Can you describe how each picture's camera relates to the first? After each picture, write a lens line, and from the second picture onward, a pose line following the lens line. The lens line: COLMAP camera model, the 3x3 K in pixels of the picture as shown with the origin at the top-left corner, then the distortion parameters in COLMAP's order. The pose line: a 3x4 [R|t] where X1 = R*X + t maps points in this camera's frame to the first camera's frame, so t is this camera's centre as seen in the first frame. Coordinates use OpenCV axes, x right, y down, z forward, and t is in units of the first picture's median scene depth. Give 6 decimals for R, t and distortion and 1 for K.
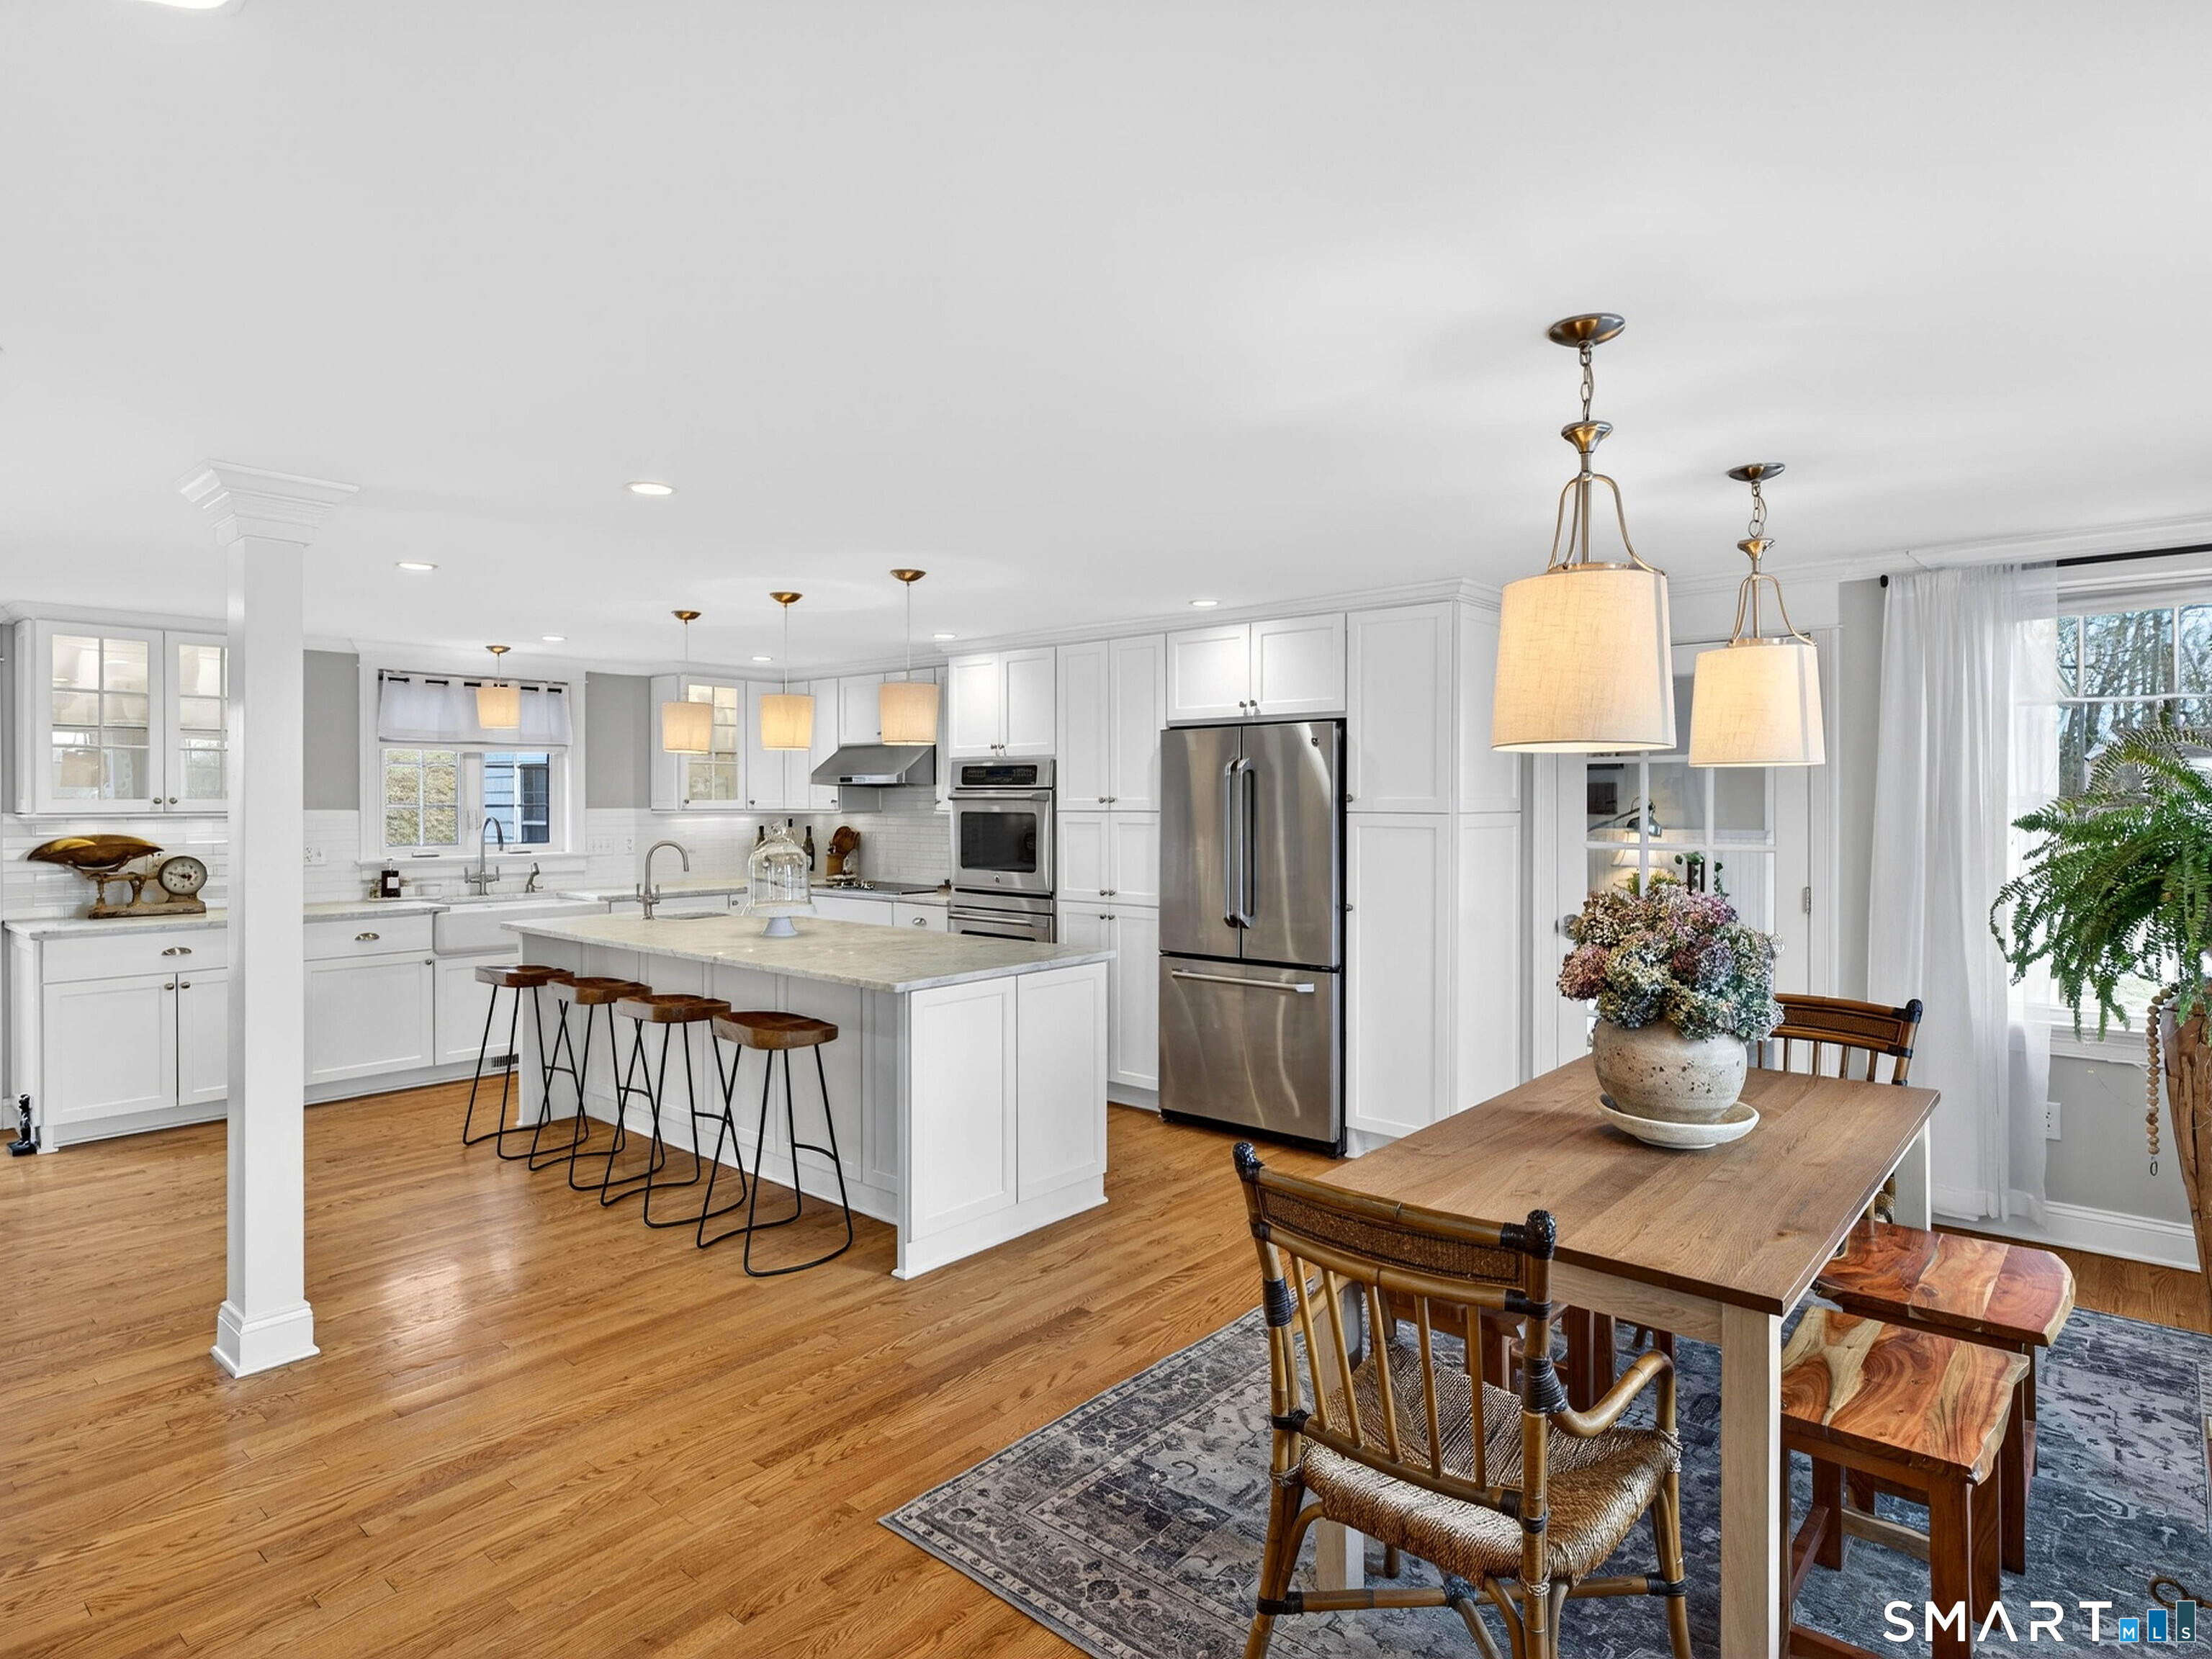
lens RADIAL K [[1222.2, 0, 1119.6], [0, 1222.2, 811.4], [0, 0, 1]] dist [0.000979, -0.000217]
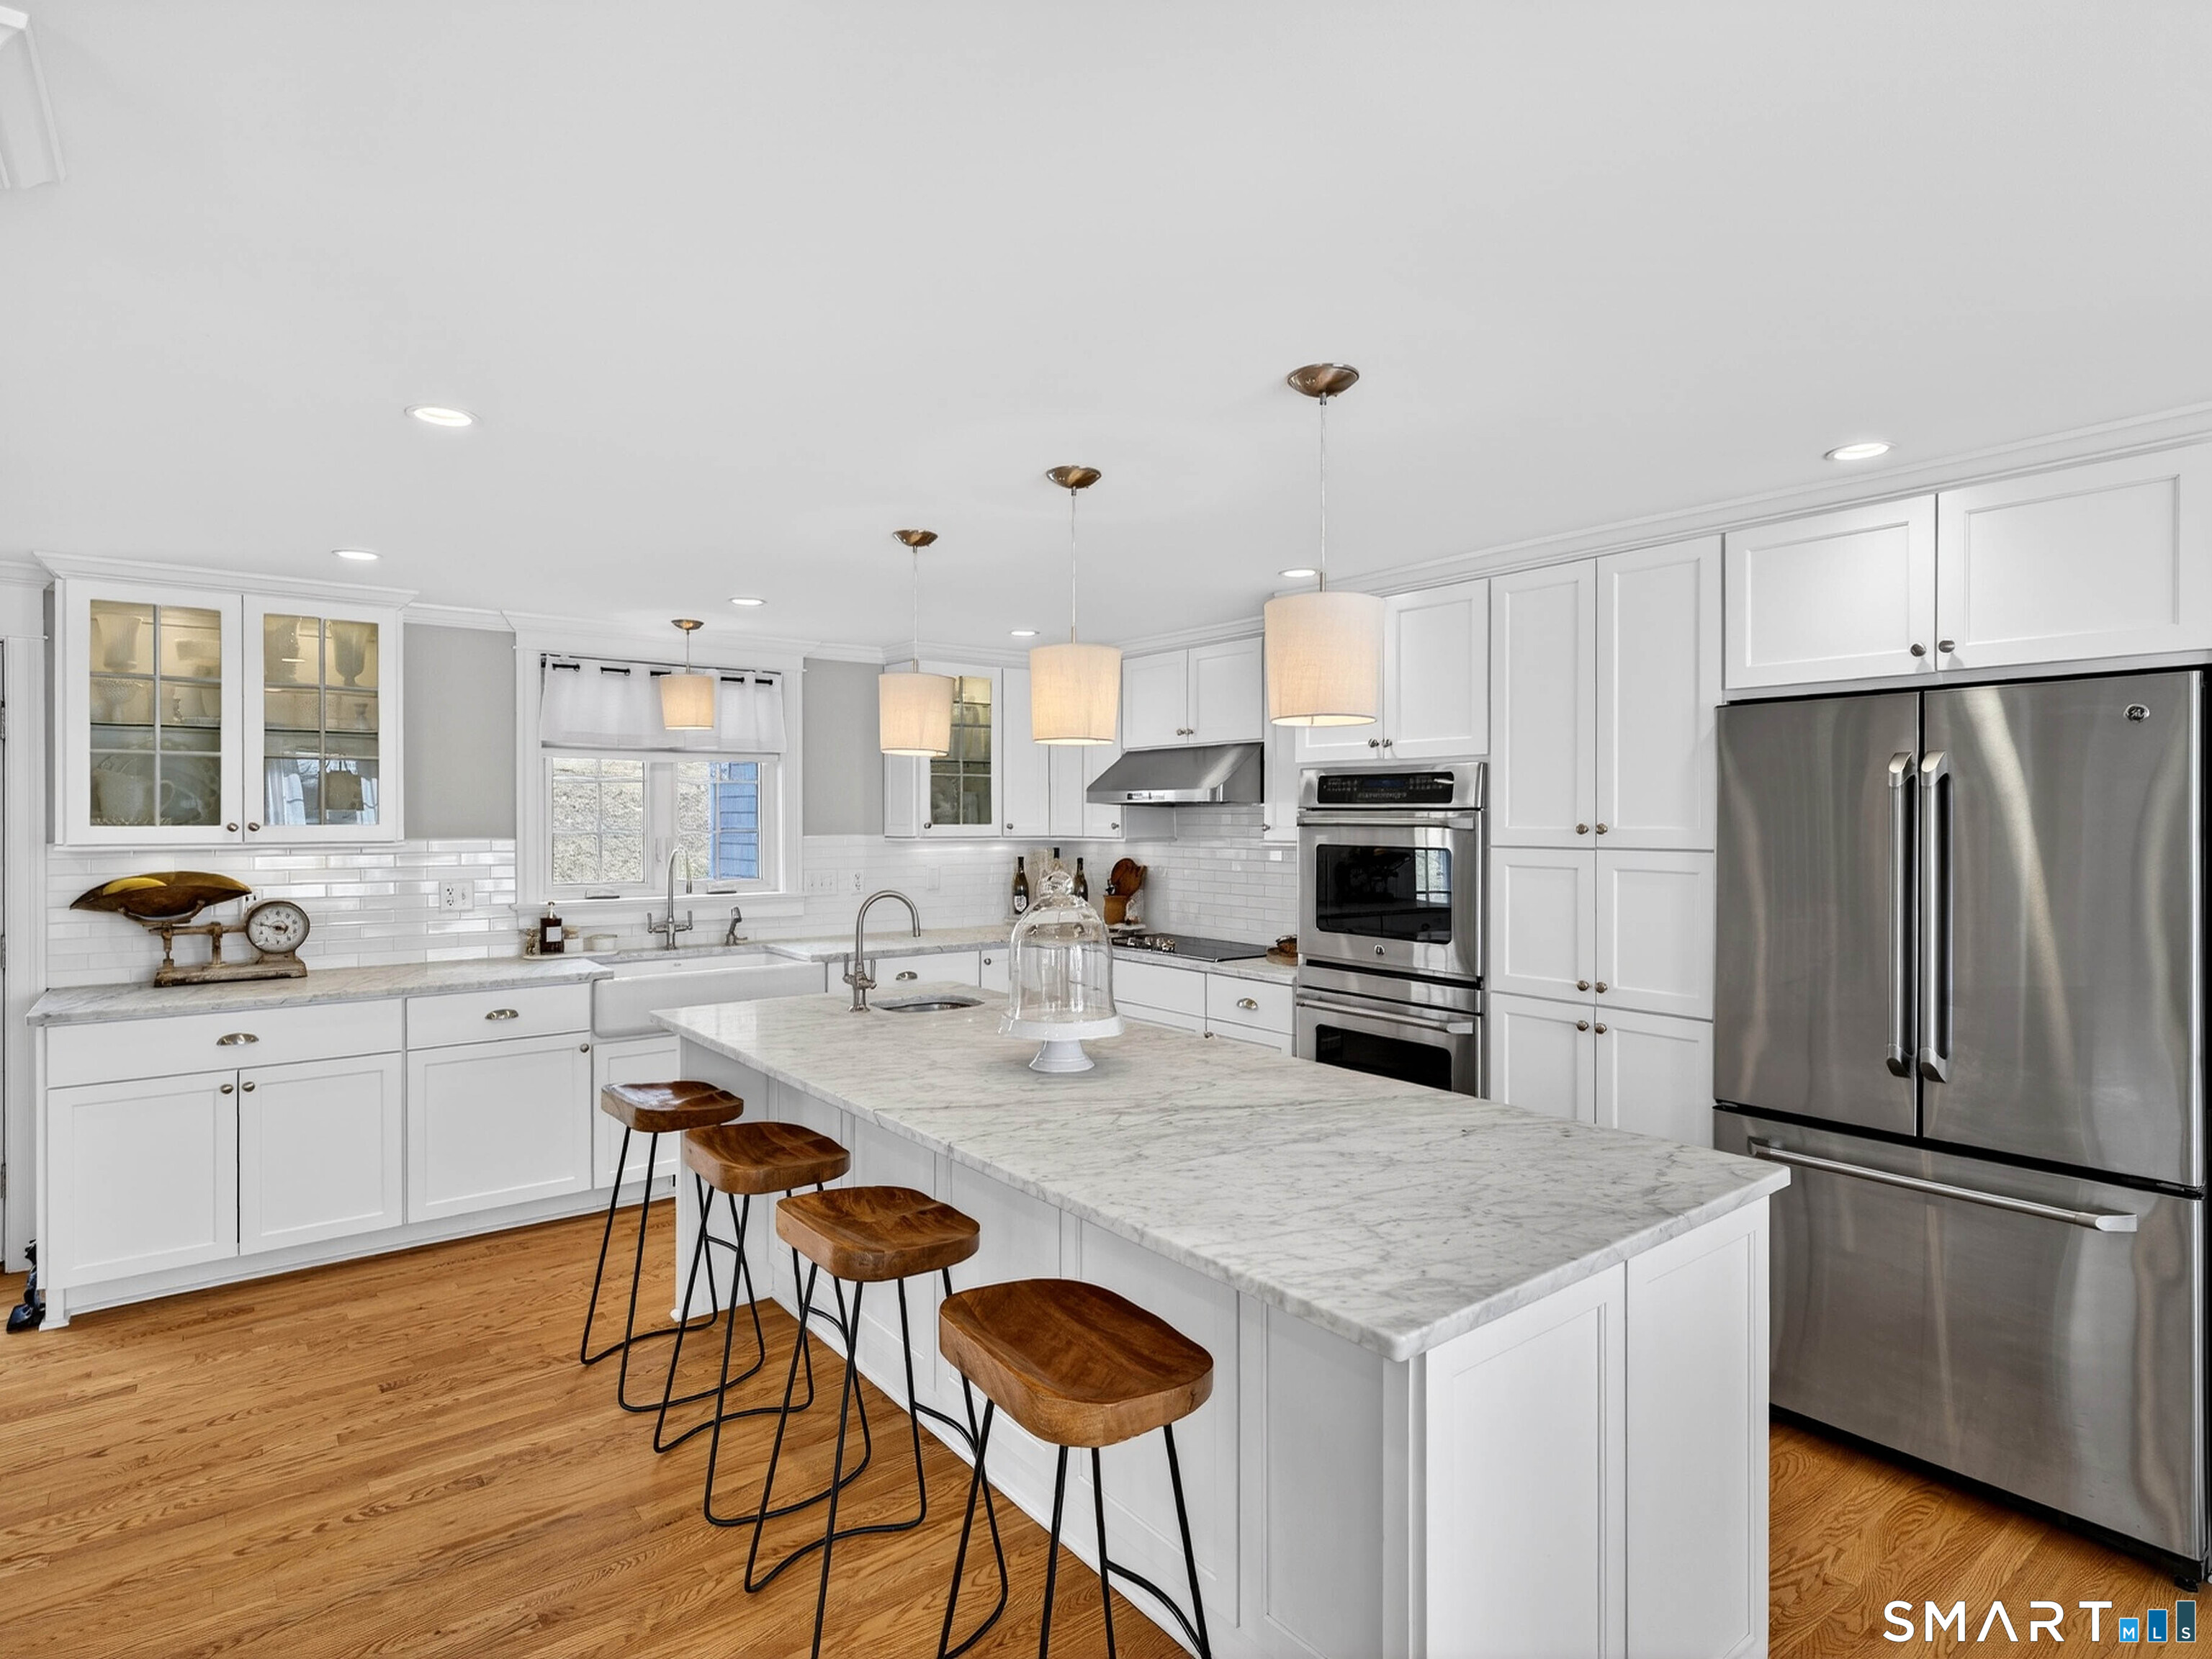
lens RADIAL K [[1156.8, 0, 1106.0], [0, 1156.8, 829.5], [0, 0, 1]] dist [0.001193, 0.001507]
pose [[0.979310, 0.003143, -0.202341, -0.131802], [-0.002831, 0.999994, 0.001833, -0.009912], [0.202346, -0.001223, 0.979313, 0.419828]]
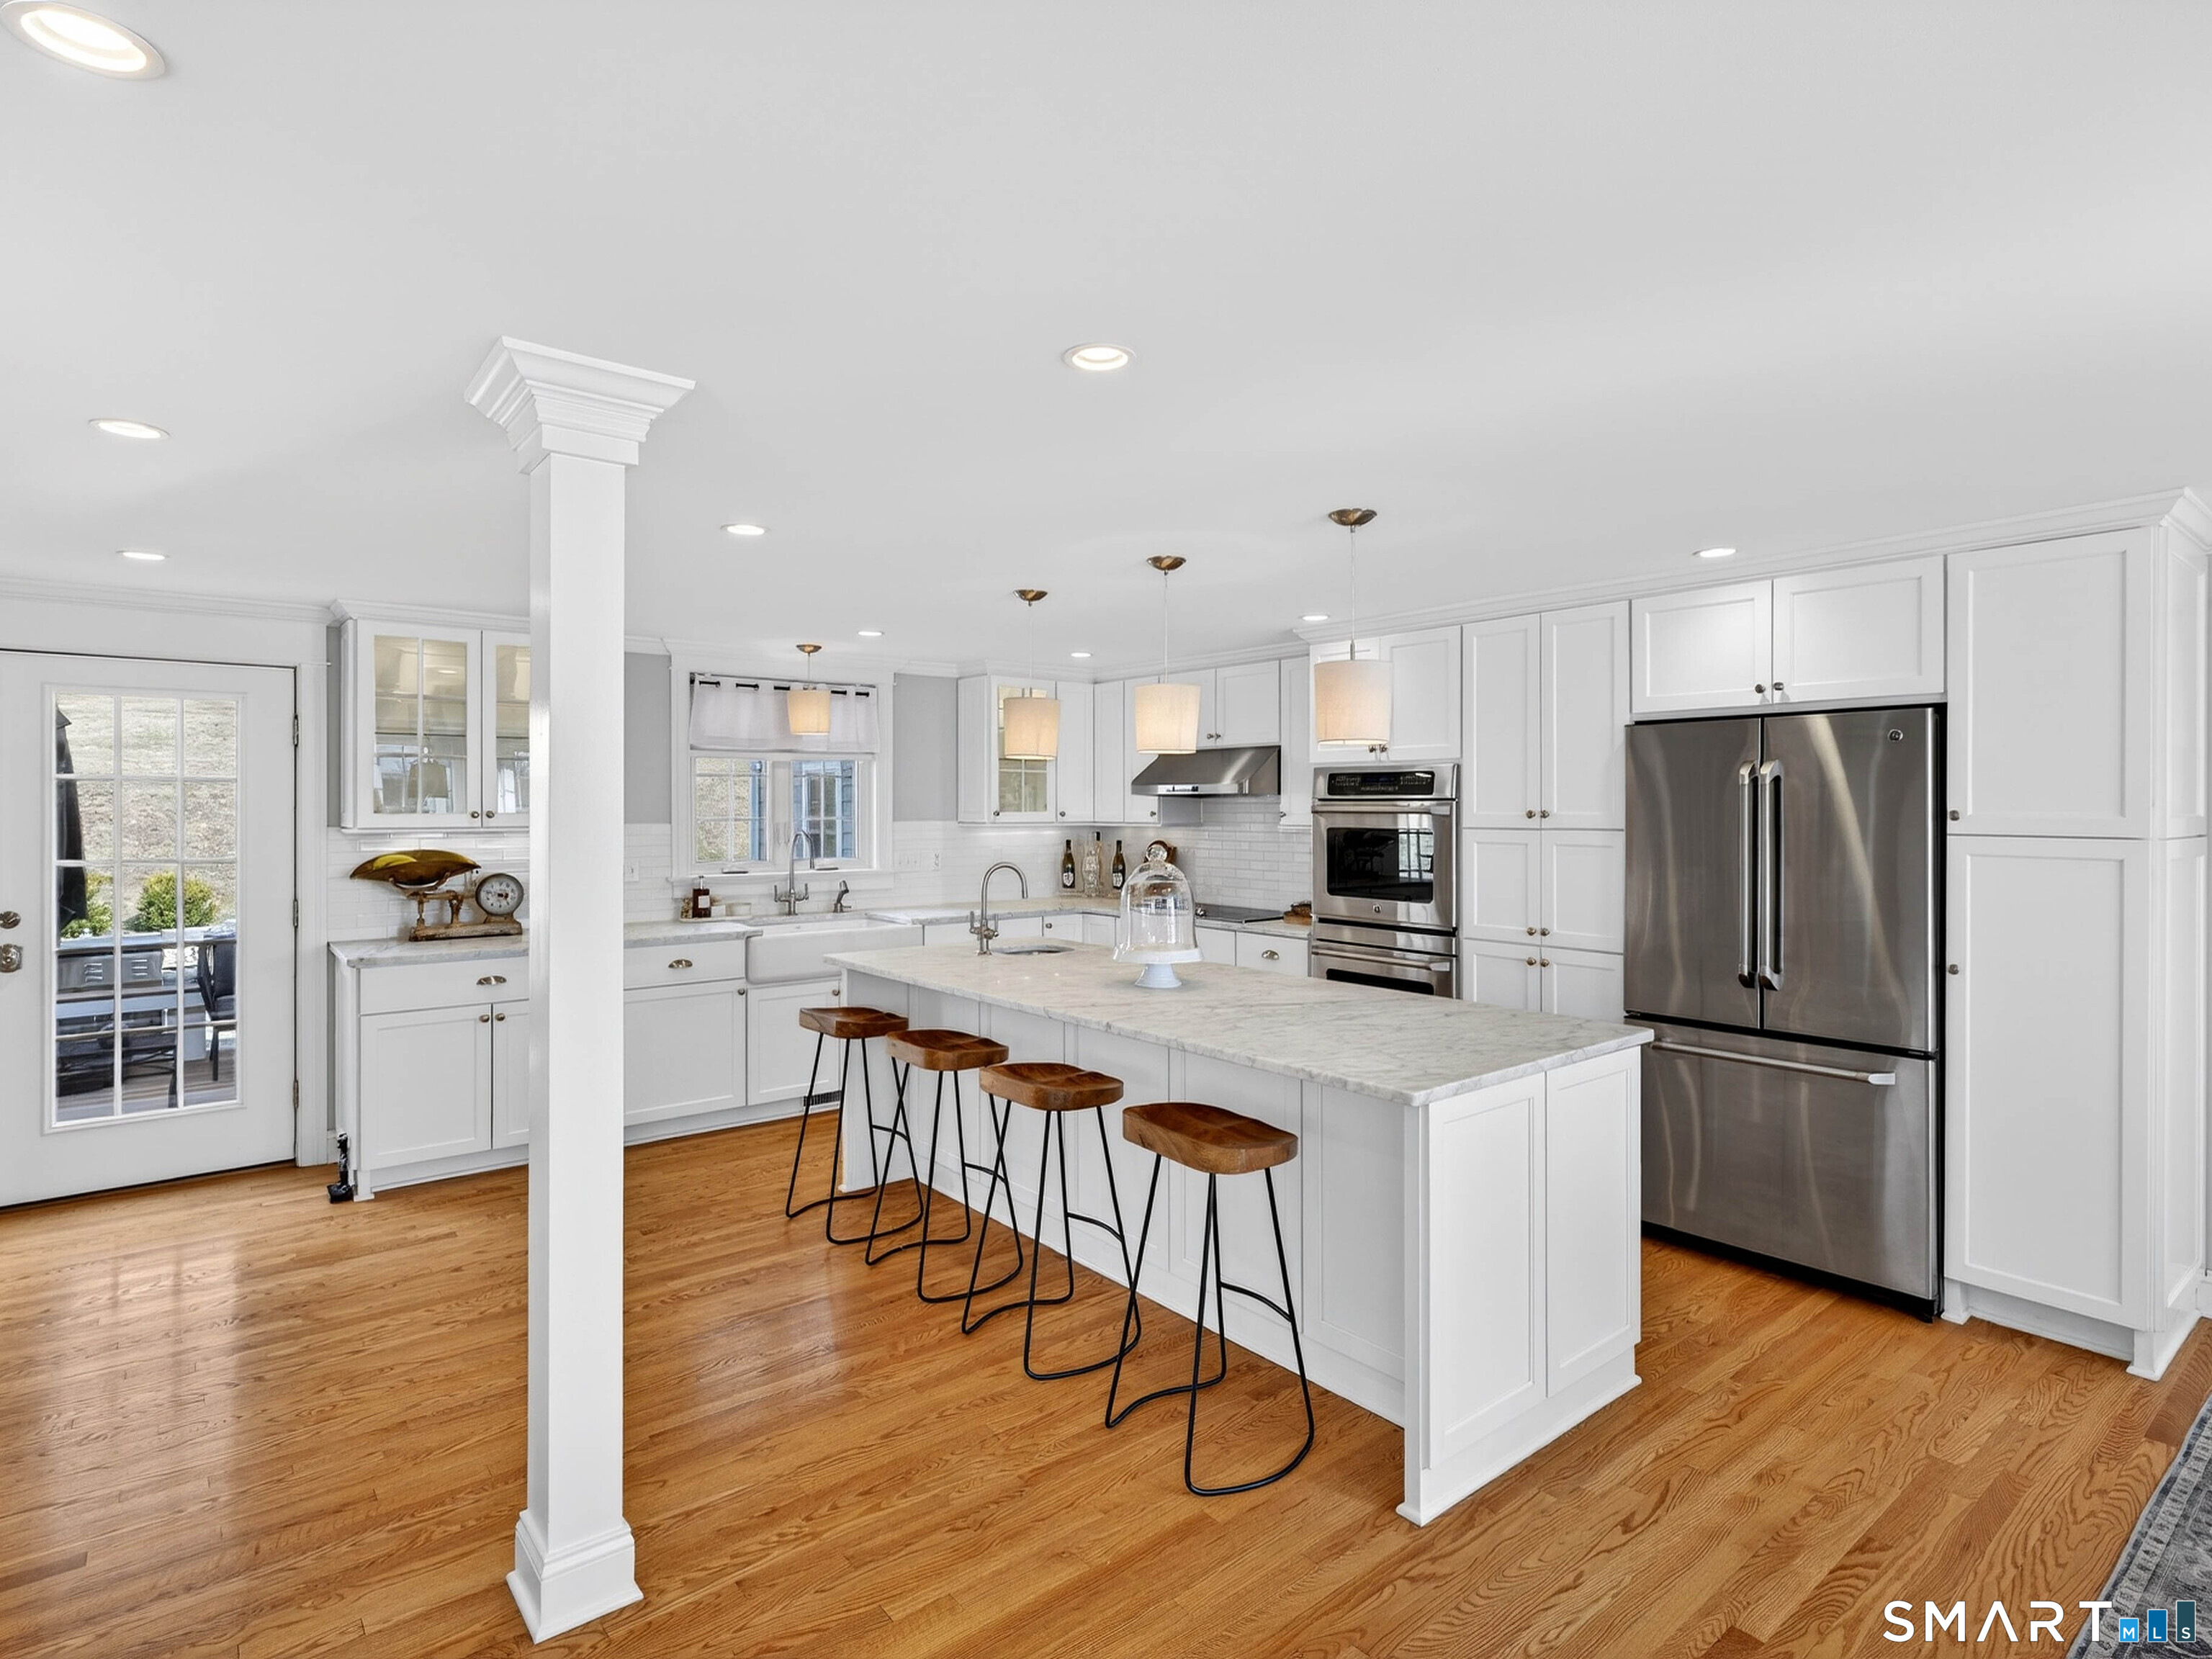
lens RADIAL K [[1148.9, 0, 1109.5], [0, 1148.9, 814.2], [0, 0, 1]] dist [0.000674, 0.000046]
pose [[0.983898, 0.001648, -0.178725, -0.155803], [-0.002023, 0.999996, -0.001919, -0.008070], [0.178721, 0.002249, 0.983897, 0.226111]]
